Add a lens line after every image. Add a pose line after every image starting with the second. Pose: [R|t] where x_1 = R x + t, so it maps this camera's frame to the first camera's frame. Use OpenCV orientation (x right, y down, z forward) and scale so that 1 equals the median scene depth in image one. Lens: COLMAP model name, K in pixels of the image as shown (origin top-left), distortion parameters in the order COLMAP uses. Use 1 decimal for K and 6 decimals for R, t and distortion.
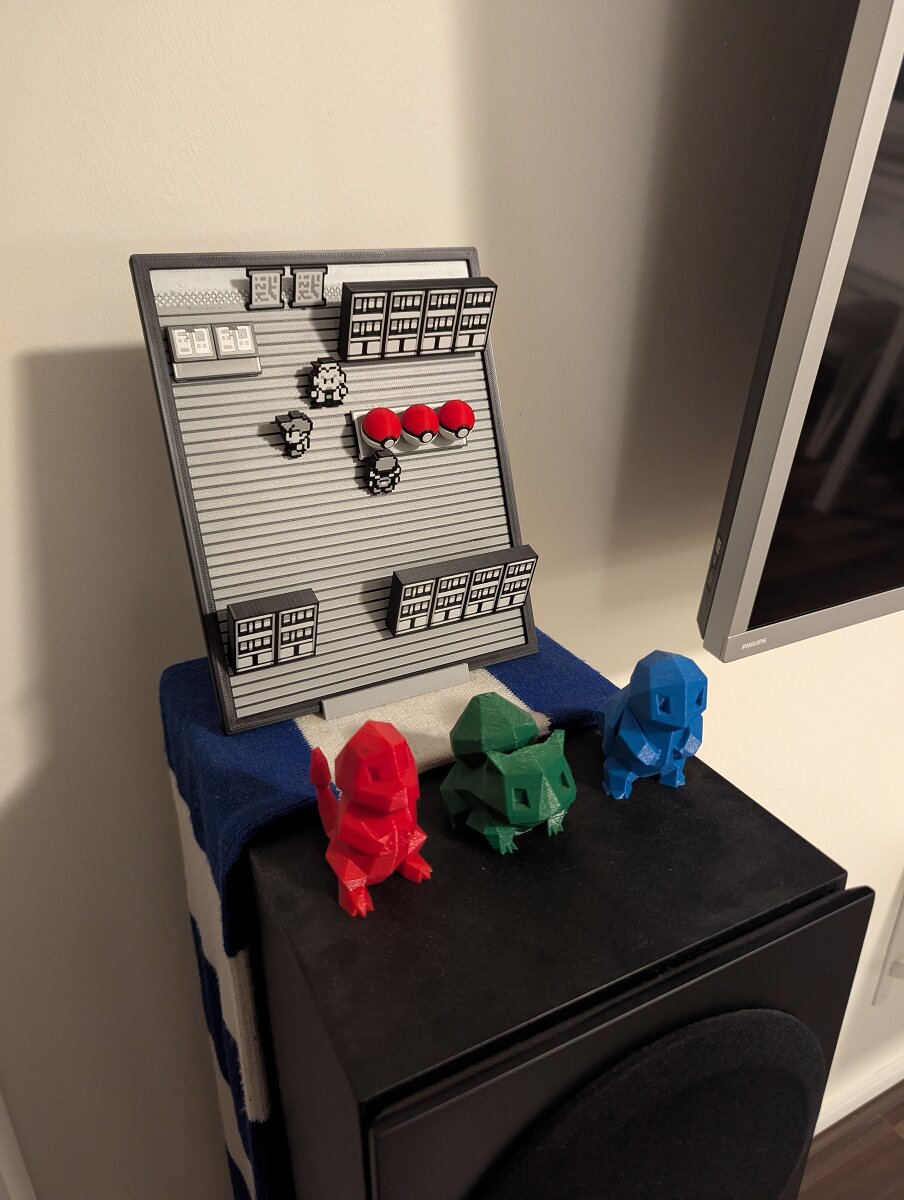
lens RADIAL K [[886.1, 0, 452.0], [0, 886.1, 600.0], [0, 0, 1]] dist [-0.002623, -0.009888]
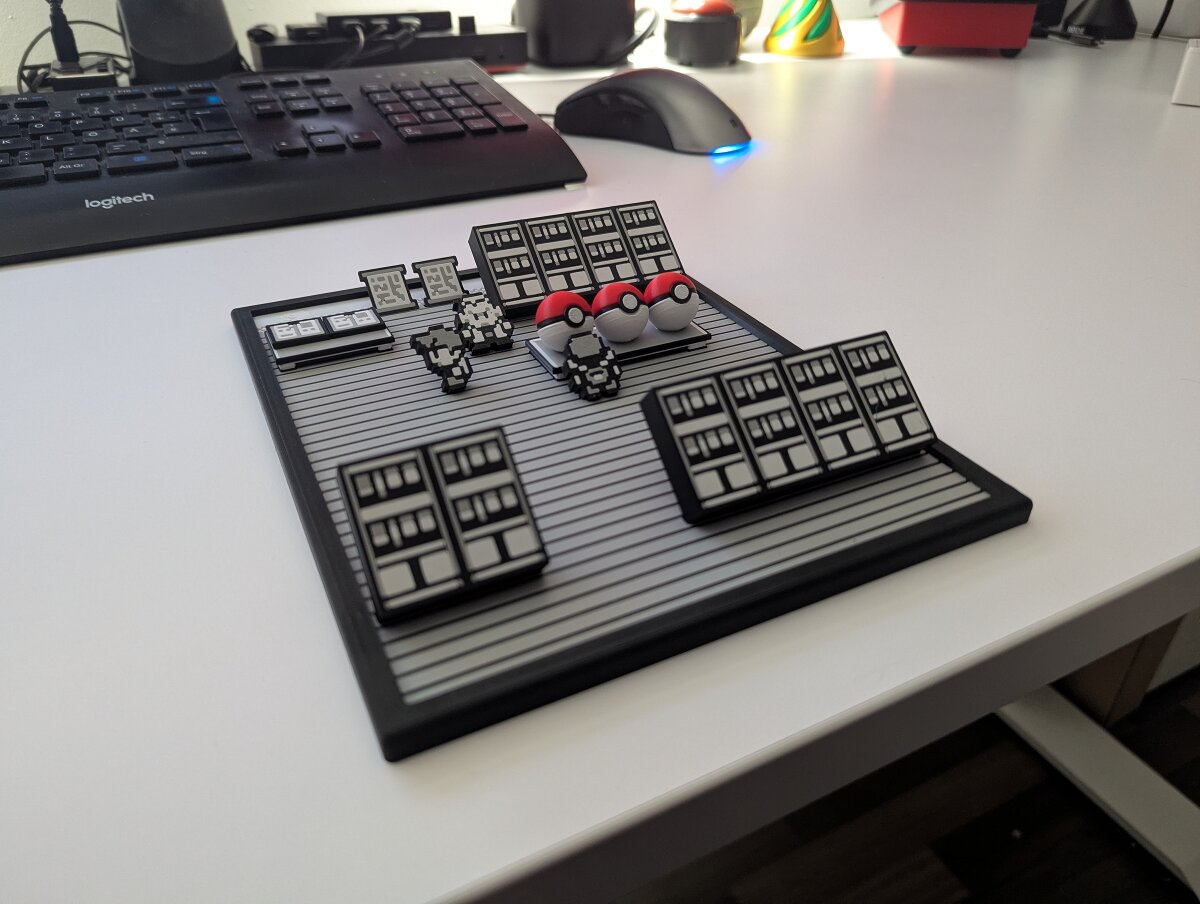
lens RADIAL K [[886.1, 0, 600.0], [0, 886.1, 452.0], [0, 0, 1]] dist [-0.002623, -0.009888]
pose [[0.871664, -0.489084, -0.031591, -0.085644], [0.270426, 0.533718, -0.801258, 0.430244], [0.408744, 0.689885, 0.597484, 0.682822]]
